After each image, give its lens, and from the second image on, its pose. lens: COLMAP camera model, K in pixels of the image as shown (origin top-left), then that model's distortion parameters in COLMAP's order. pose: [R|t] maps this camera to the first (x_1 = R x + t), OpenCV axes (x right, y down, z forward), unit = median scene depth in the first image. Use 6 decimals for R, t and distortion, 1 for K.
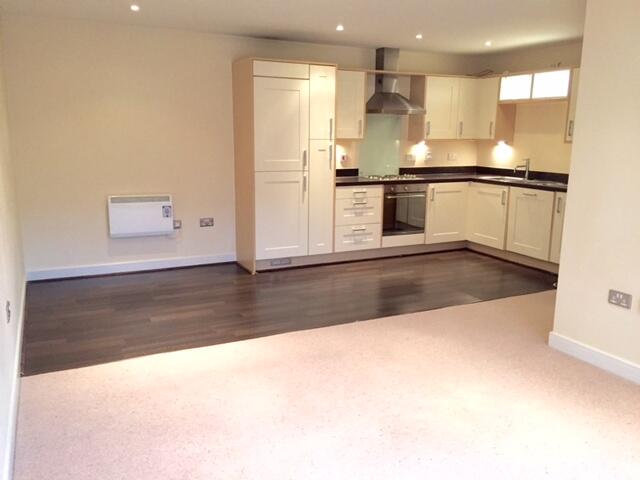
lens RADIAL K [[553.4, 0, 320.1], [0, 553.4, 240.7], [0, 0, 1]] dist [0.068651, -0.004721]
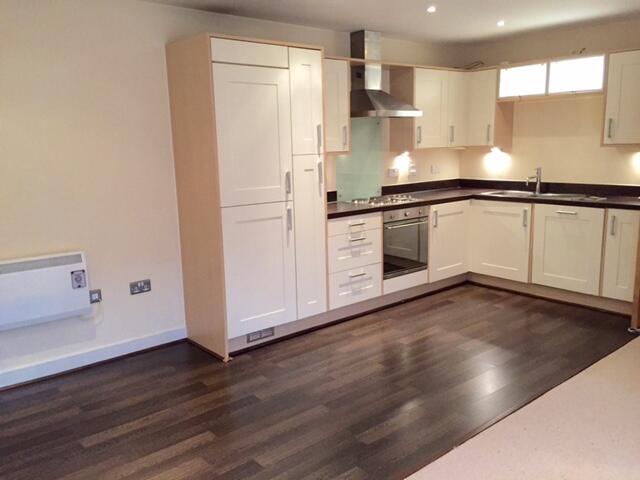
lens RADIAL K [[553.4, 0, 319.8], [0, 553.4, 238.9], [0, 0, 1]] dist [0.068651, -0.004721]
pose [[0.969090, -0.077096, 0.234353, -0.146434], [0.082409, 0.996514, -0.012948, -0.062653], [-0.232538, 0.031861, 0.972065, 0.301758]]
